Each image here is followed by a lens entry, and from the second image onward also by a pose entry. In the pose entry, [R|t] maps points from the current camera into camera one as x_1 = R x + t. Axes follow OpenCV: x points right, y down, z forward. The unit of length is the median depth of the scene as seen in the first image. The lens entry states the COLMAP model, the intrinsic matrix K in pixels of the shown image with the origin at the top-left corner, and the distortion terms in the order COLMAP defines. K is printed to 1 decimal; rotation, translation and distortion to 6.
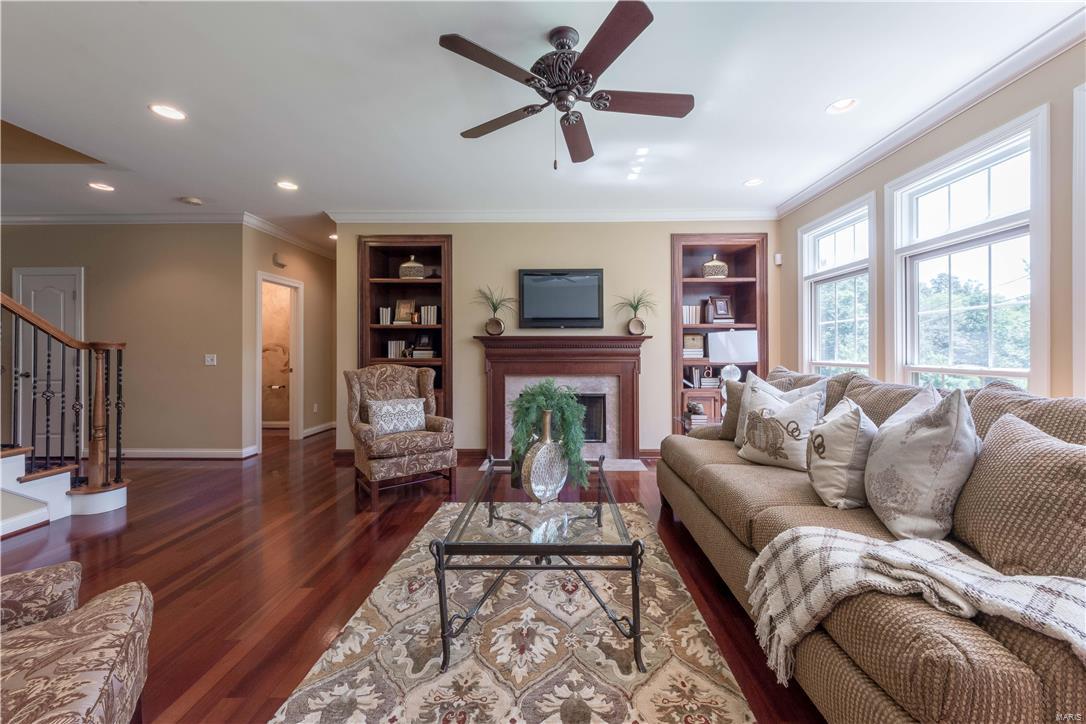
lens RADIAL K [[419.0, 0, 546.2], [0, 419.0, 350.1], [0, 0, 1]] dist [0.004984, -0.001833]
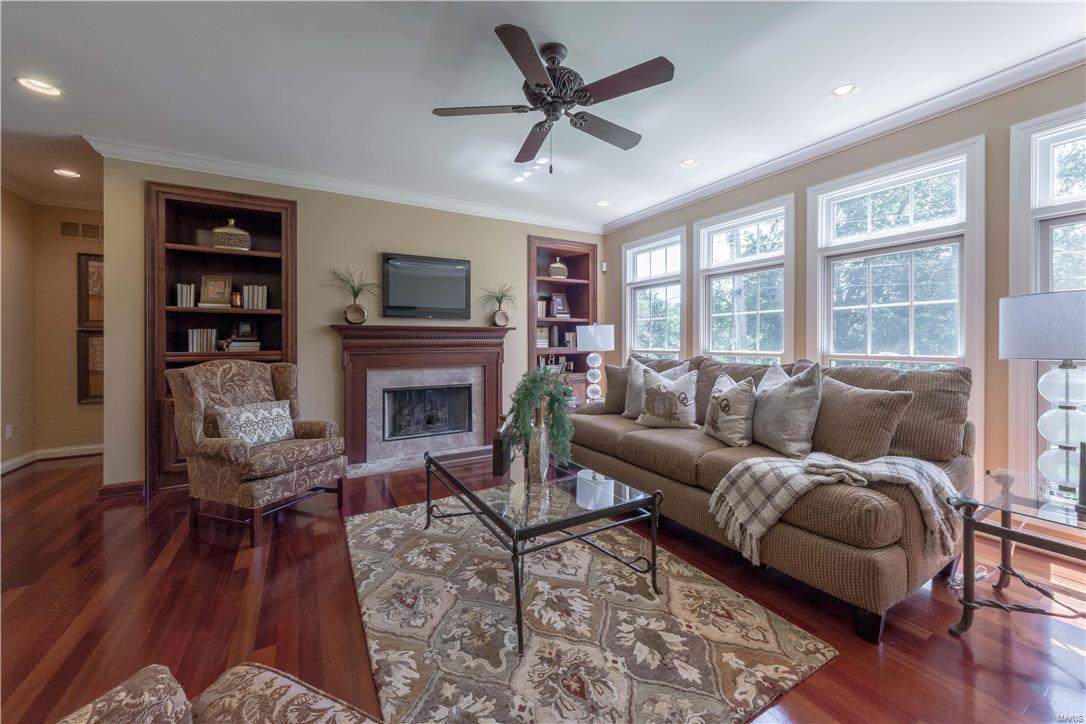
lens RADIAL K [[419.0, 0, 547.5], [0, 419.0, 344.9], [0, 0, 1]] dist [0.004984, -0.001833]
pose [[0.855190, -0.006237, 0.518277, -0.348645], [0.001628, 0.999955, 0.009347, 0.000961], [-0.518312, -0.007150, 0.855162, 0.048693]]
